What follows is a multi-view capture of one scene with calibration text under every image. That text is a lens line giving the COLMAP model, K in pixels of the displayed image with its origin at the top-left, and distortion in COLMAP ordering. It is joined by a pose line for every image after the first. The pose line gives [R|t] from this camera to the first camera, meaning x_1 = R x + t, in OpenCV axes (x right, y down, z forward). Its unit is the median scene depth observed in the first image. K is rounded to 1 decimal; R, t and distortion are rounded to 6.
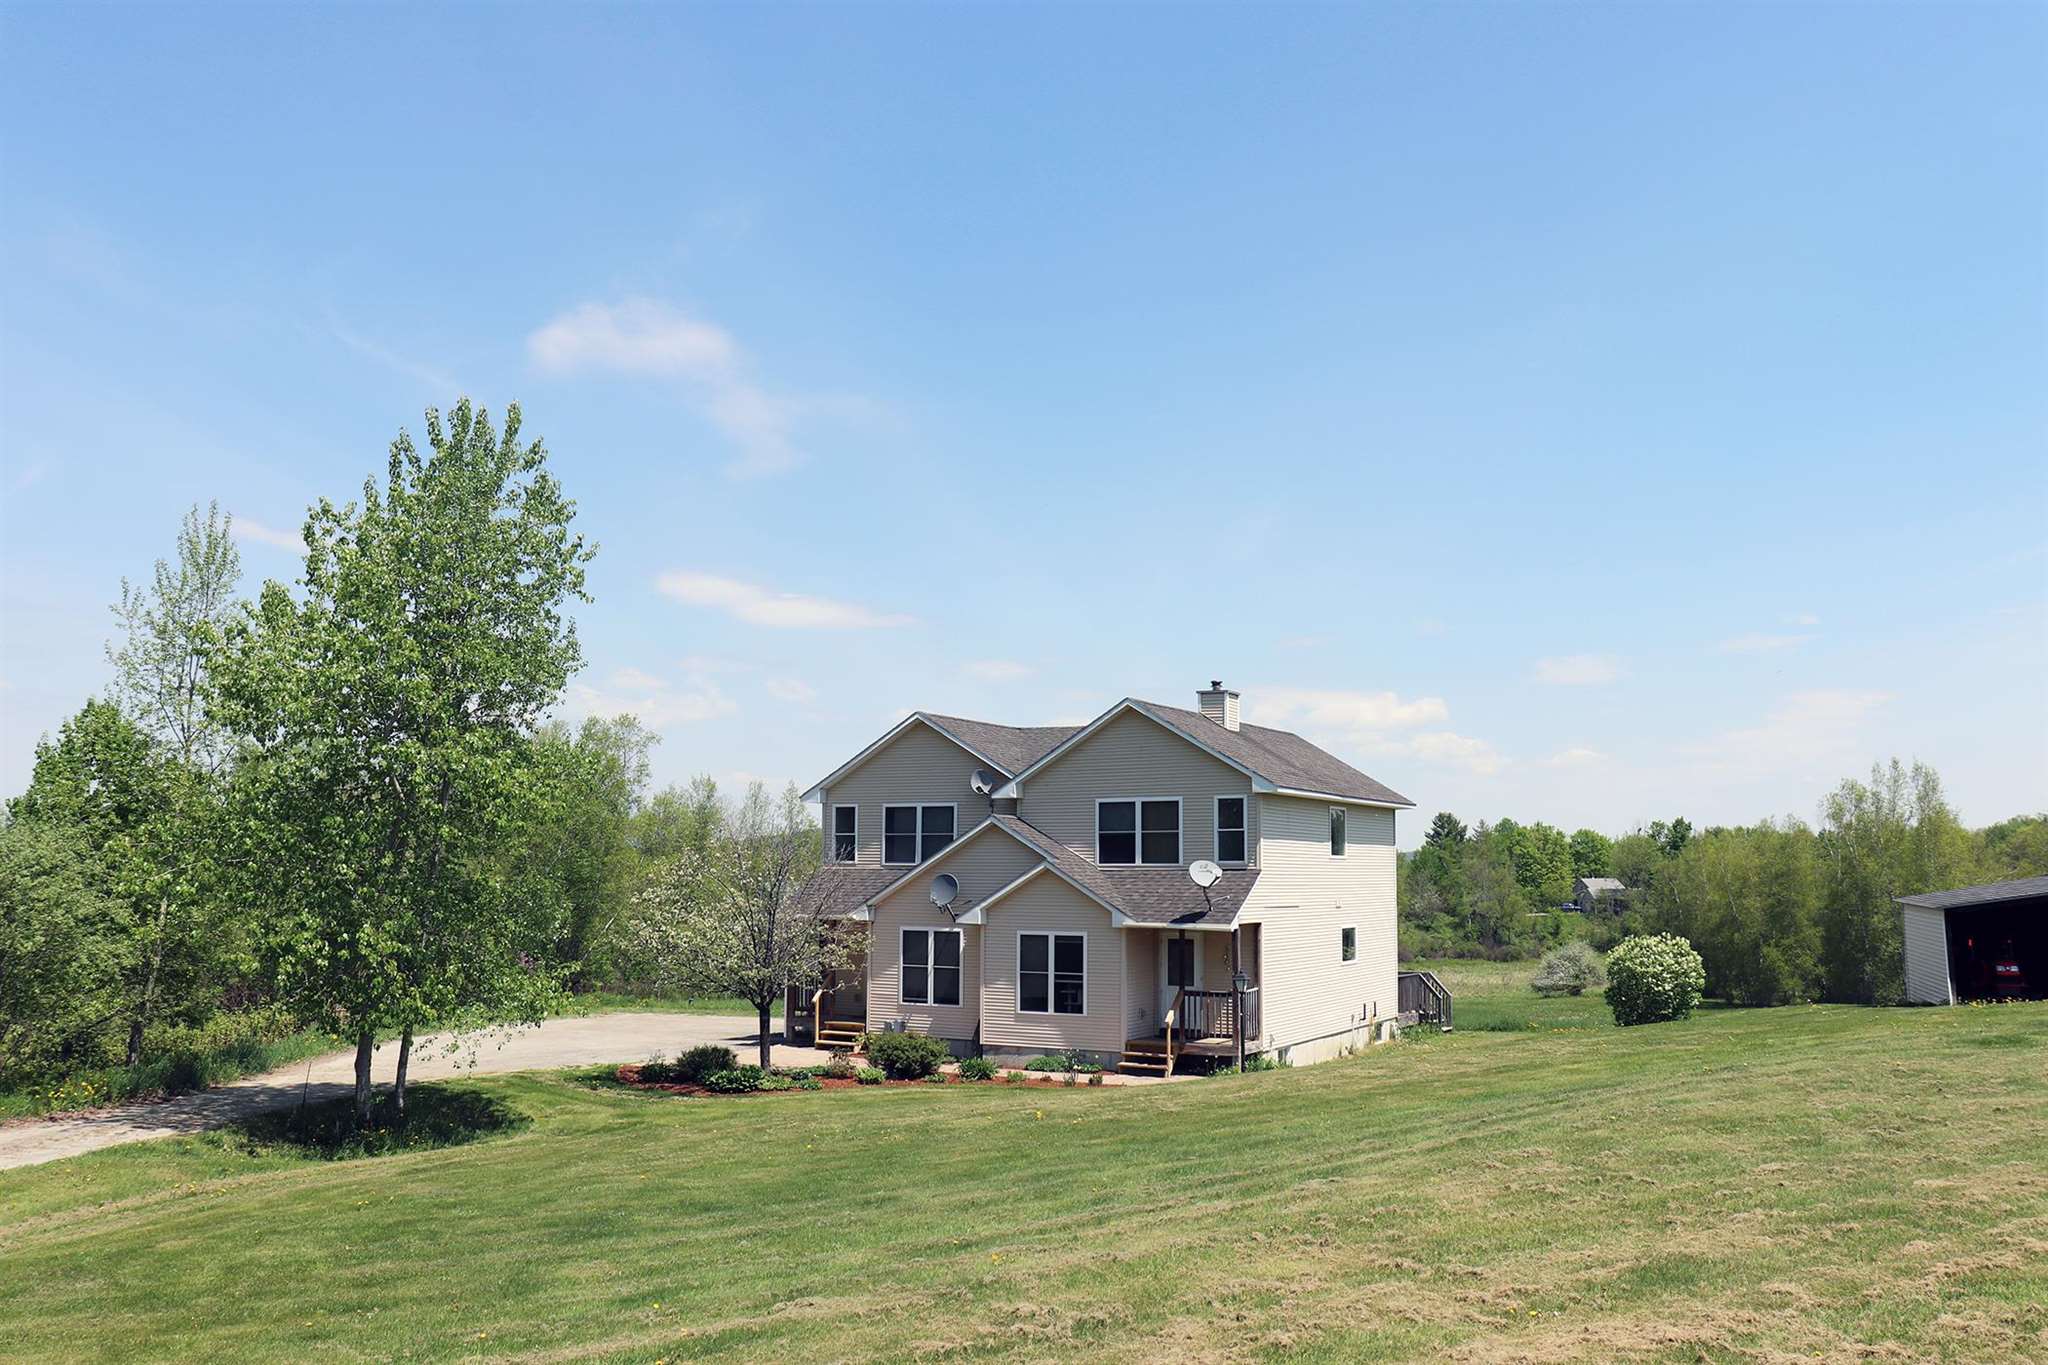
lens RADIAL K [[1751.1, 0, 1024.1], [0, 1751.1, 667.1], [0, 0, 1]] dist [-0.081250, 0.025218]
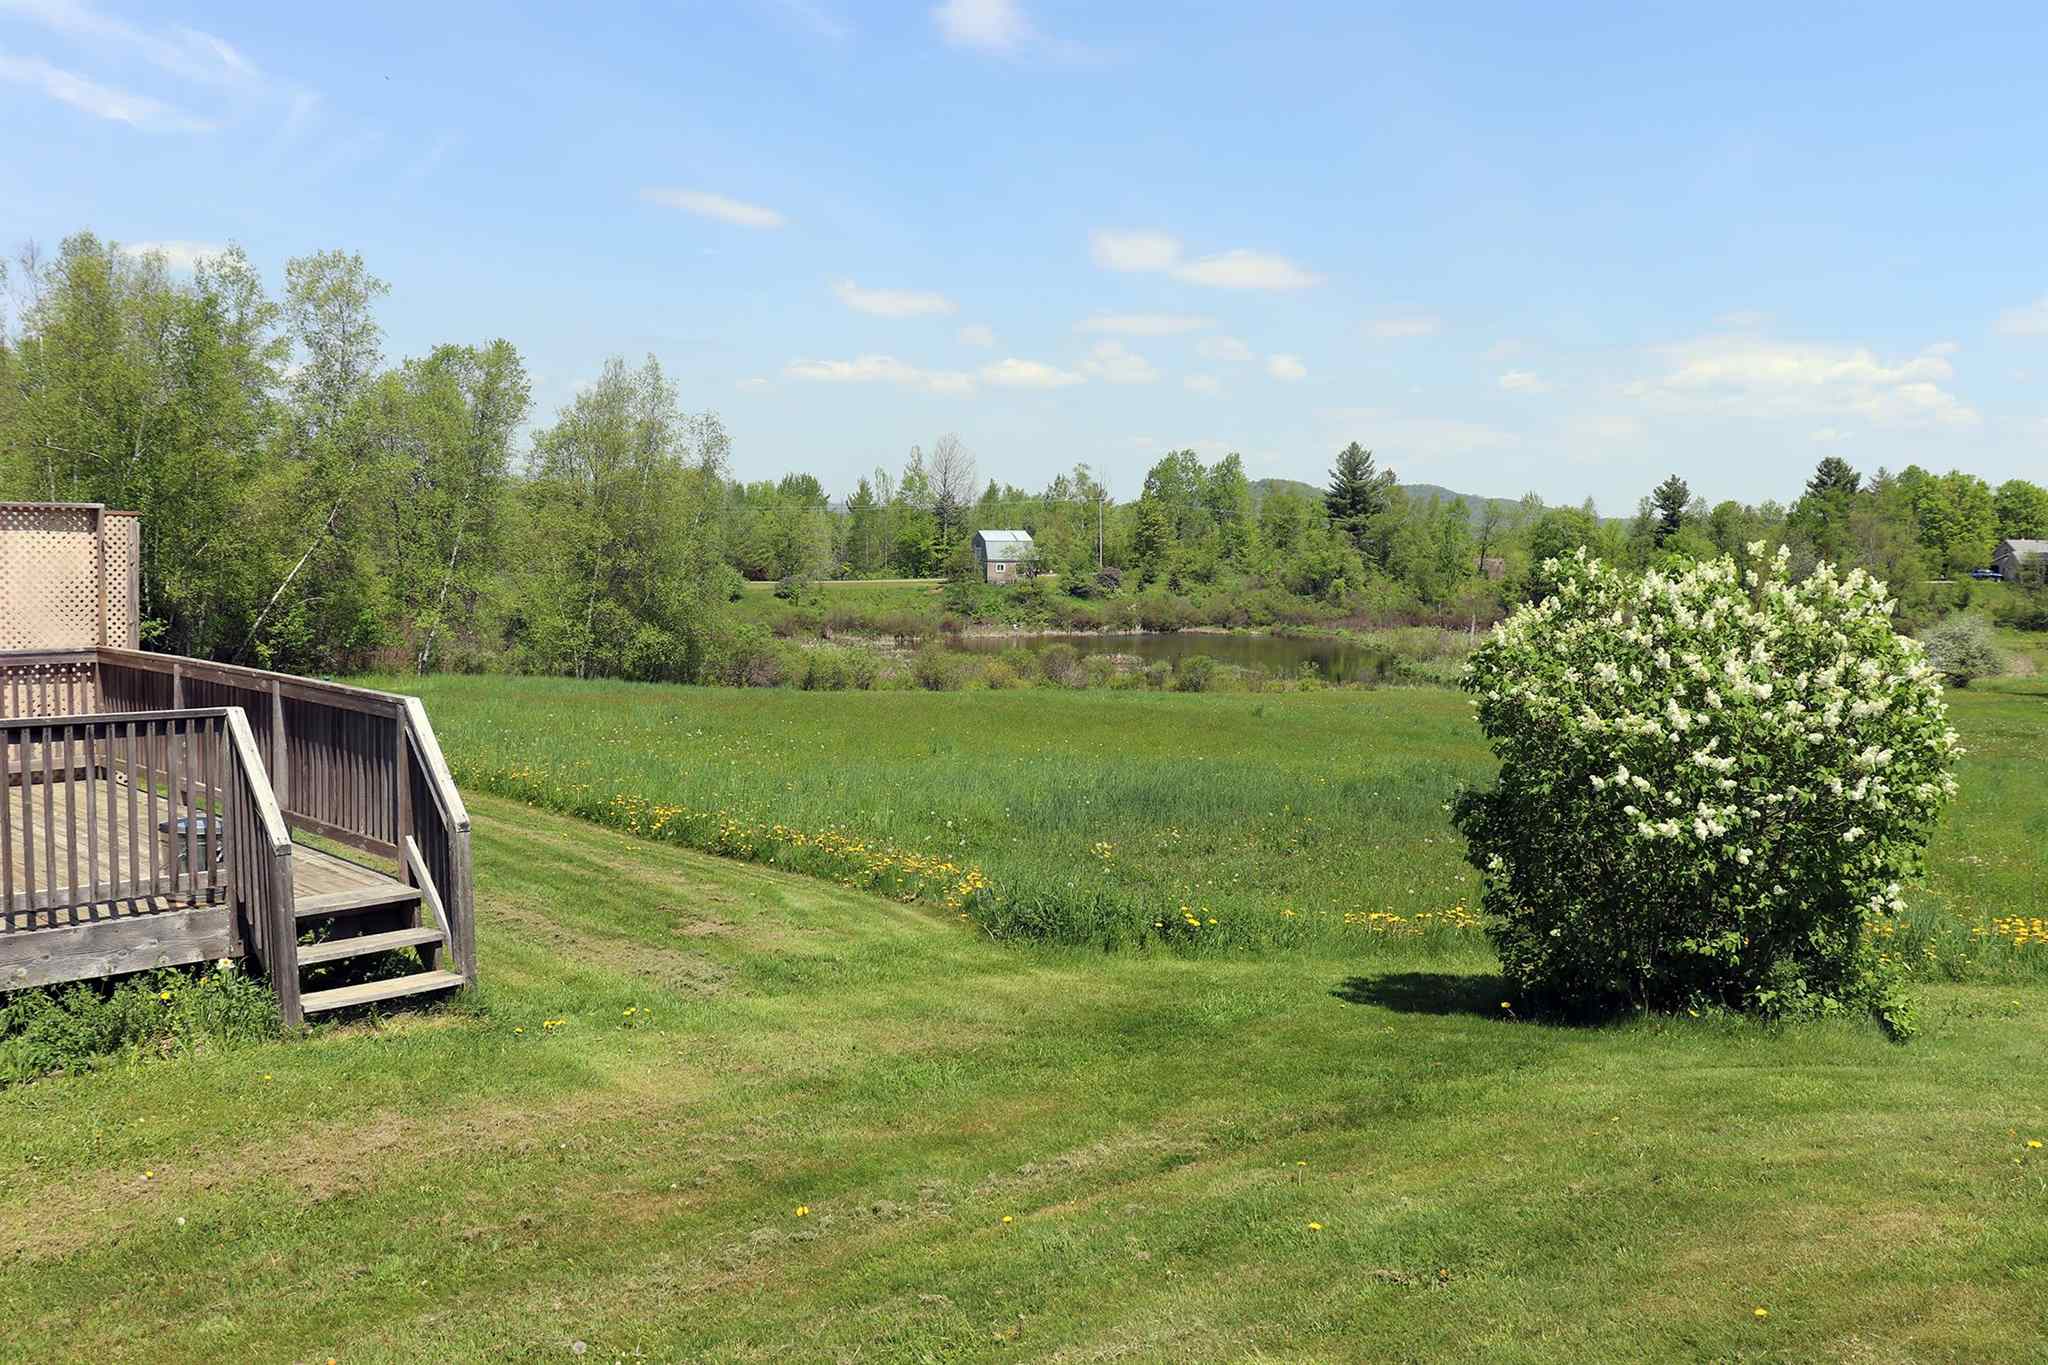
lens RADIAL K [[1751.1, 0, 1019.8], [0, 1751.1, 679.2], [0, 0, 1]] dist [-0.081250, 0.025218]
pose [[0.974702, 0.020011, -0.222612, 0.211667], [0.024164, 0.980712, 0.193959, 0.082689], [0.222200, -0.194432, 0.955418, 0.504387]]
